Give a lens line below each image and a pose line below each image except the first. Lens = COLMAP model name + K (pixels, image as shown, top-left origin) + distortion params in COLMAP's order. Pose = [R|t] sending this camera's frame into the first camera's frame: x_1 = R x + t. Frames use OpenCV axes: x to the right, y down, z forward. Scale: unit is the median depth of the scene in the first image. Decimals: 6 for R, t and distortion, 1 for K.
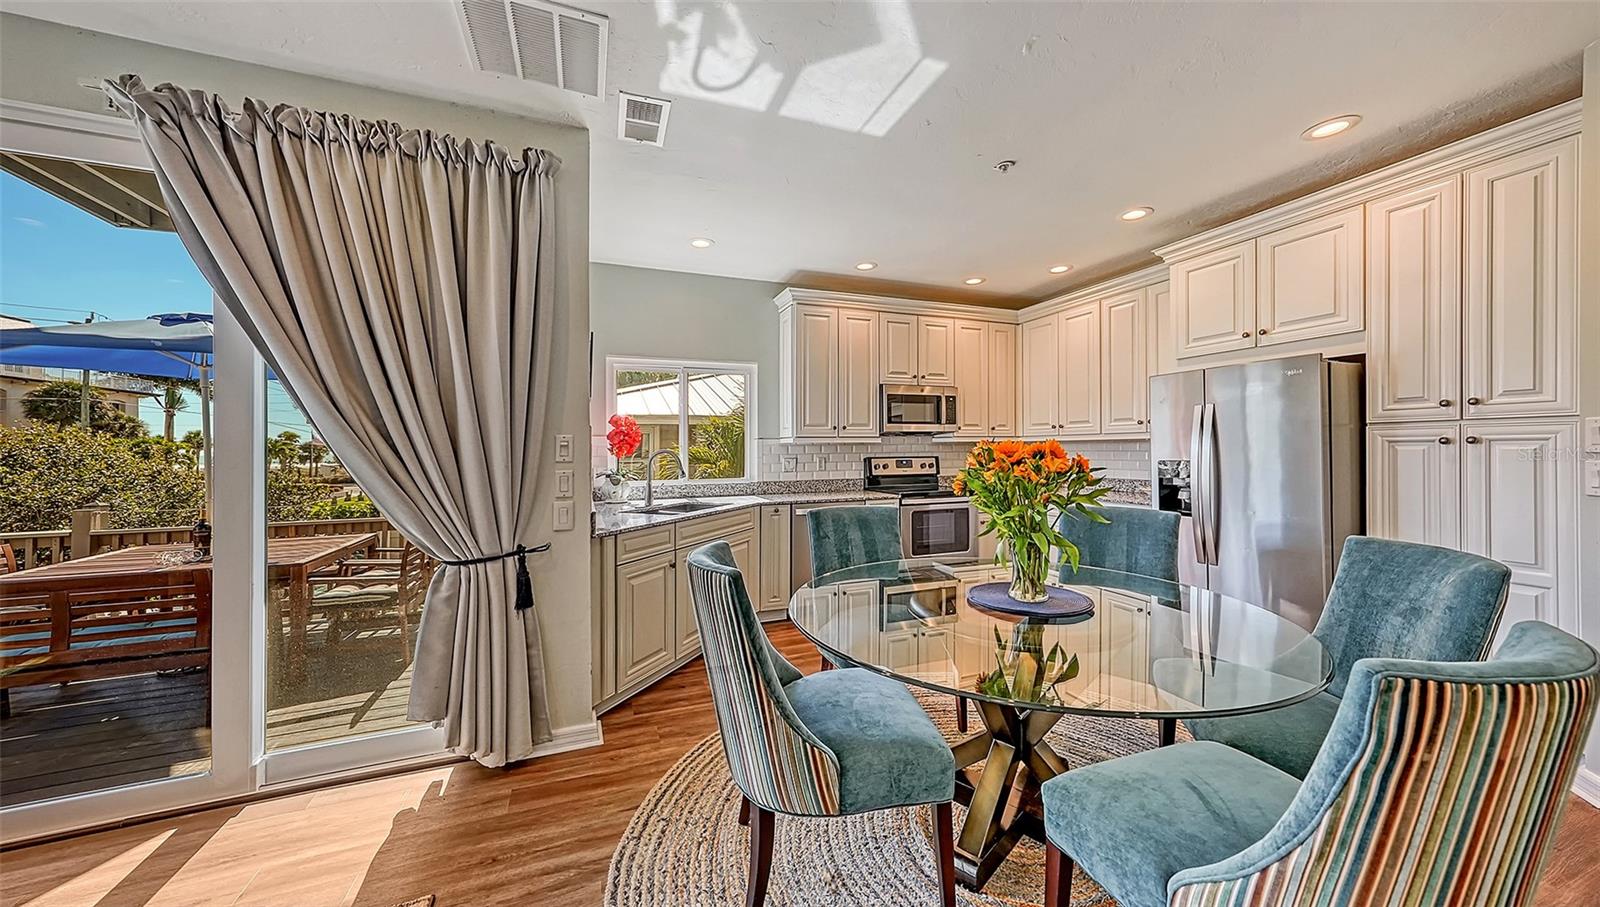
lens RADIAL K [[551.0, 0, 810.0], [0, 551.0, 451.9], [0, 0, 1]] dist [0.004617, 0.000266]
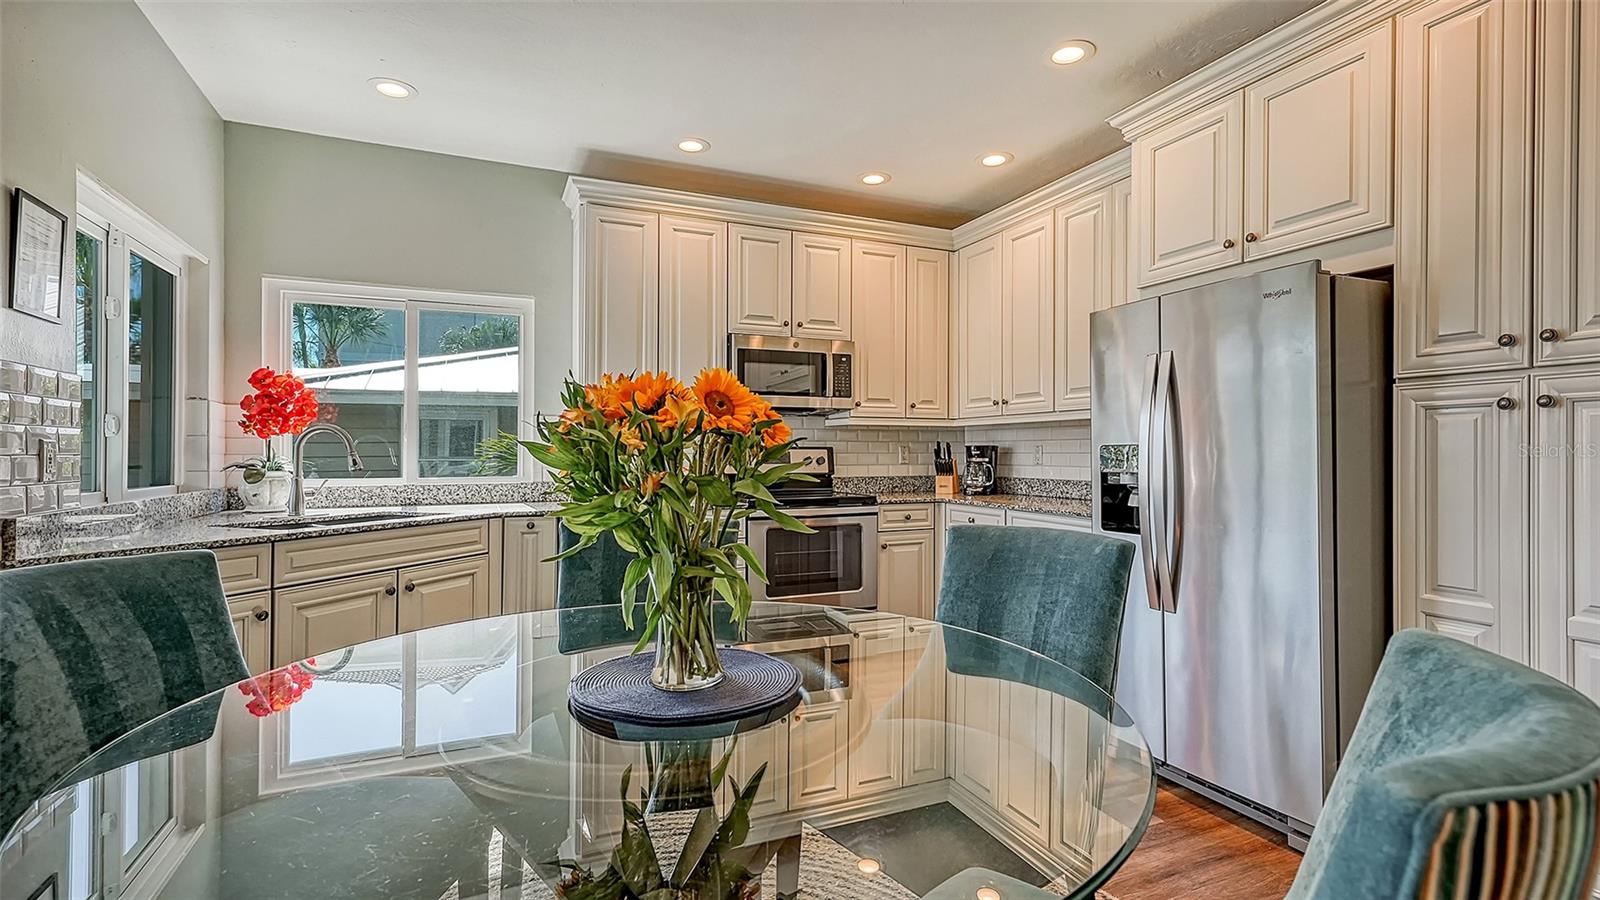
lens RADIAL K [[737.9, 0, 814.4], [0, 737.9, 455.8], [0, 0, 1]] dist [0.002216, 0.000070]
pose [[0.999014, 0.007734, 0.043722, 0.196857], [-0.007697, 0.999970, -0.001019, 0.022131], [-0.043728, 0.000682, 0.999043, 0.128617]]
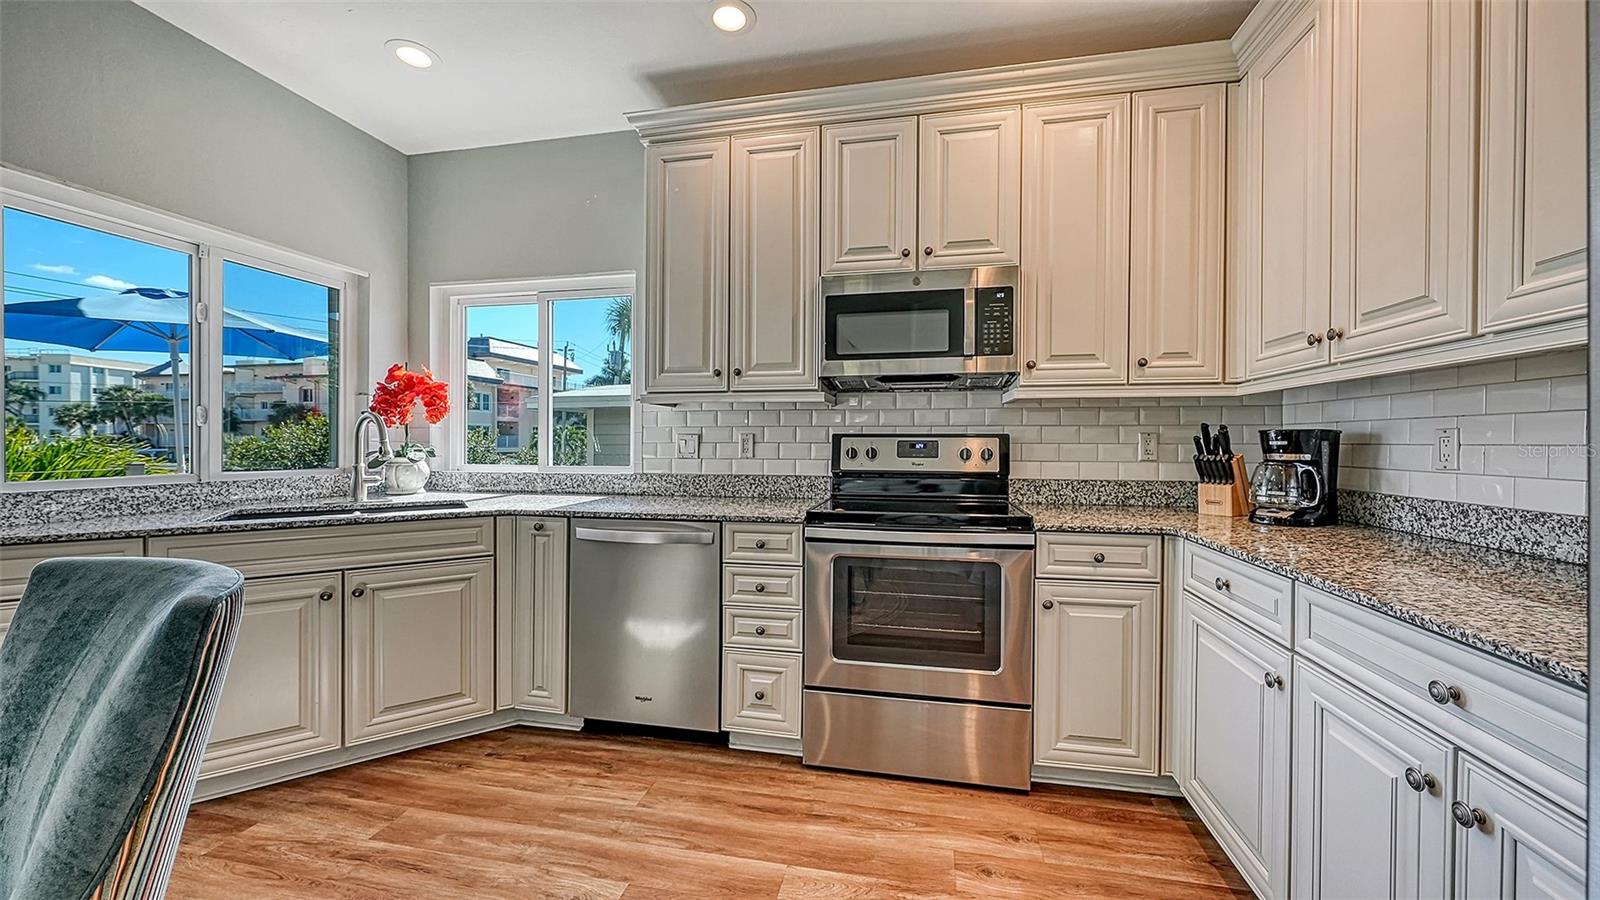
lens RADIAL K [[578.6, 0, 800.0], [0, 578.6, 450.0], [0, 0, 1]] dist [-0.006622, 0.000018]
pose [[0.838156, 0.017995, -0.545134, 0.396824], [-0.012392, 0.999826, 0.013952, 0.018337], [0.545290, -0.004938, 0.838233, 0.588863]]
